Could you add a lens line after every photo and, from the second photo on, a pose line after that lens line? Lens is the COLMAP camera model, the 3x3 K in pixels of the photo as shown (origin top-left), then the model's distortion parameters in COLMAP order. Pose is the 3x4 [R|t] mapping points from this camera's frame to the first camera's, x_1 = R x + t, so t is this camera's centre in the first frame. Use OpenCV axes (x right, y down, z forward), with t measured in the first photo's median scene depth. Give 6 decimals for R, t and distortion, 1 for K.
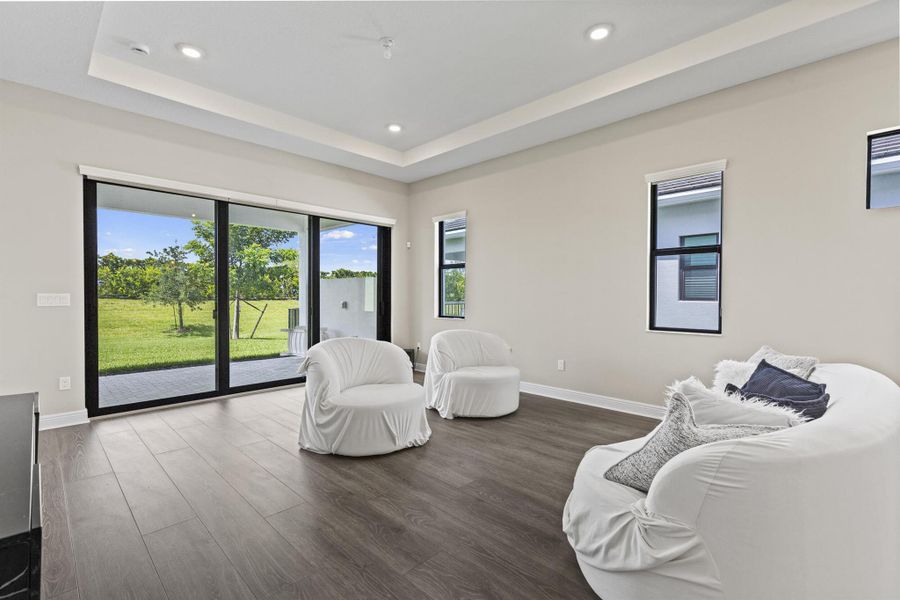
lens RADIAL K [[406.5, 0, 452.3], [0, 406.5, 303.4], [0, 0, 1]] dist [0.004098, -0.000959]
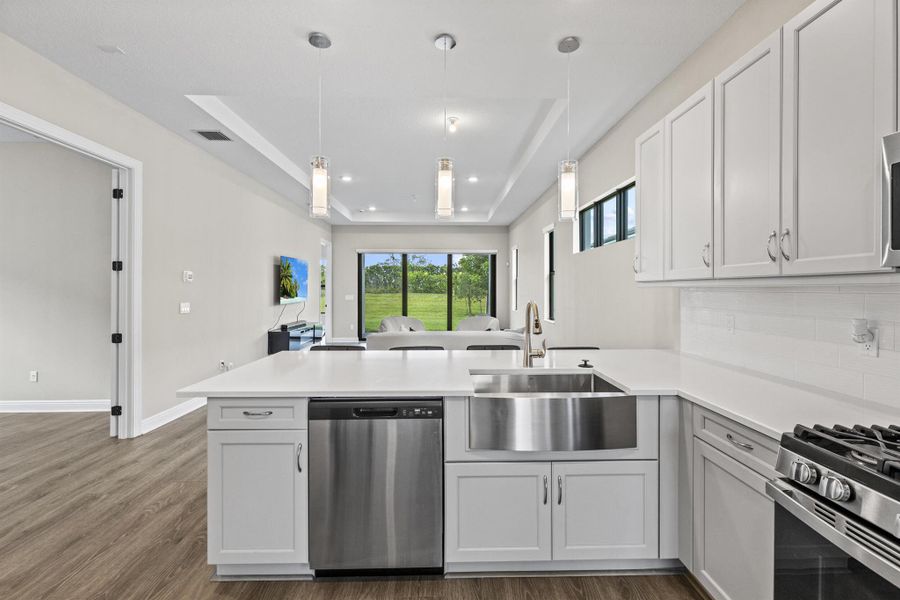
lens RADIAL K [[406.5, 0, 451.9], [0, 406.5, 289.8], [0, 0, 1]] dist [0.004098, -0.000959]
pose [[0.713625, -0.009250, -0.700467, 1.128977], [-0.004792, 0.999825, -0.018085, -0.016767], [0.700512, 0.016262, 0.713455, -0.380571]]
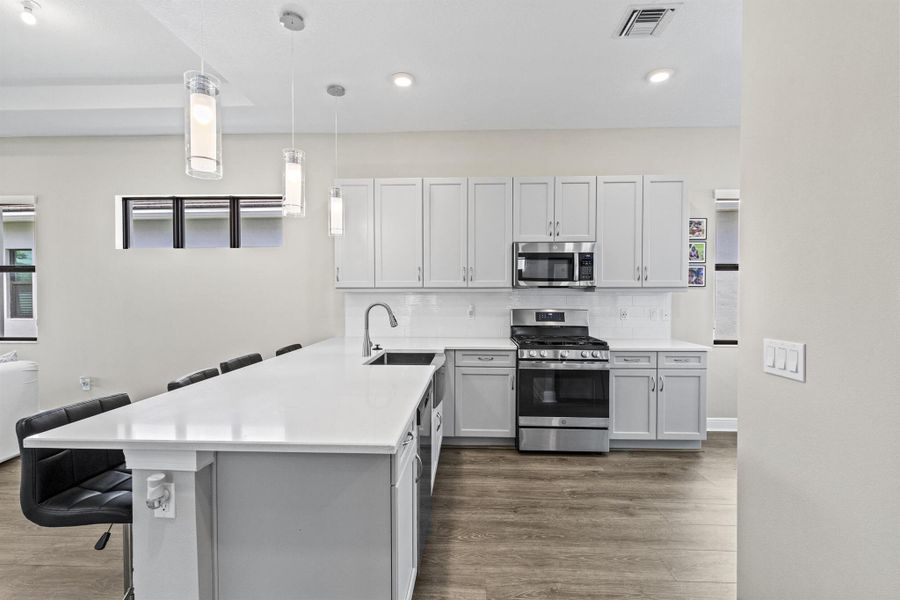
lens RADIAL K [[406.5, 0, 448.9], [0, 406.5, 299.6], [0, 0, 1]] dist [0.004098, -0.000959]
pose [[0.743237, -0.017479, 0.668800, 0.537144], [0.021170, 0.999773, 0.002603, -0.015200], [-0.668694, 0.012223, 0.743438, -0.495890]]
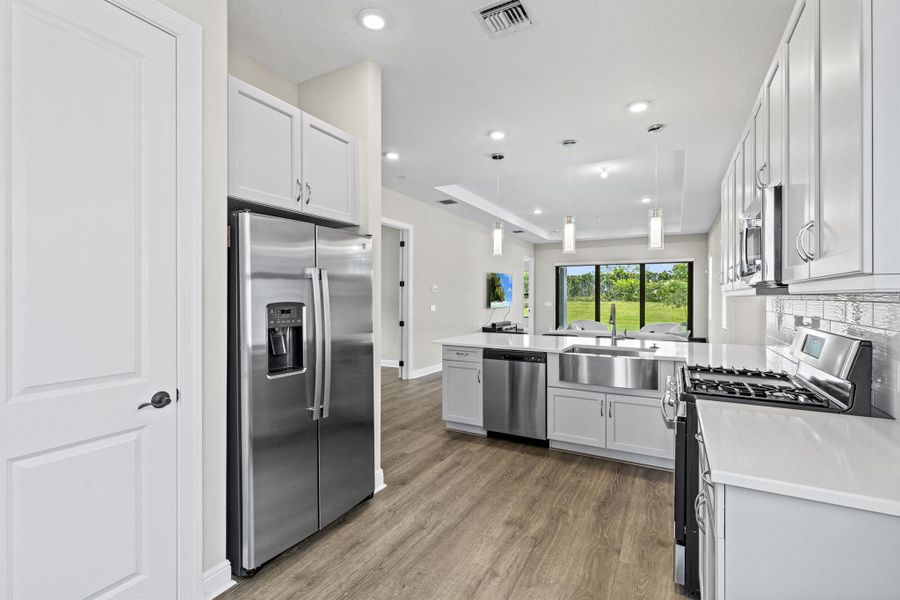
lens RADIAL K [[406.5, 0, 457.3], [0, 406.5, 299.6], [0, 0, 1]] dist [0.004098, -0.000959]
pose [[0.274875, -0.003105, -0.961475, 1.510109], [-0.015805, 0.999845, -0.007748, -0.011155], [0.961350, 0.017325, 0.274783, -0.469917]]
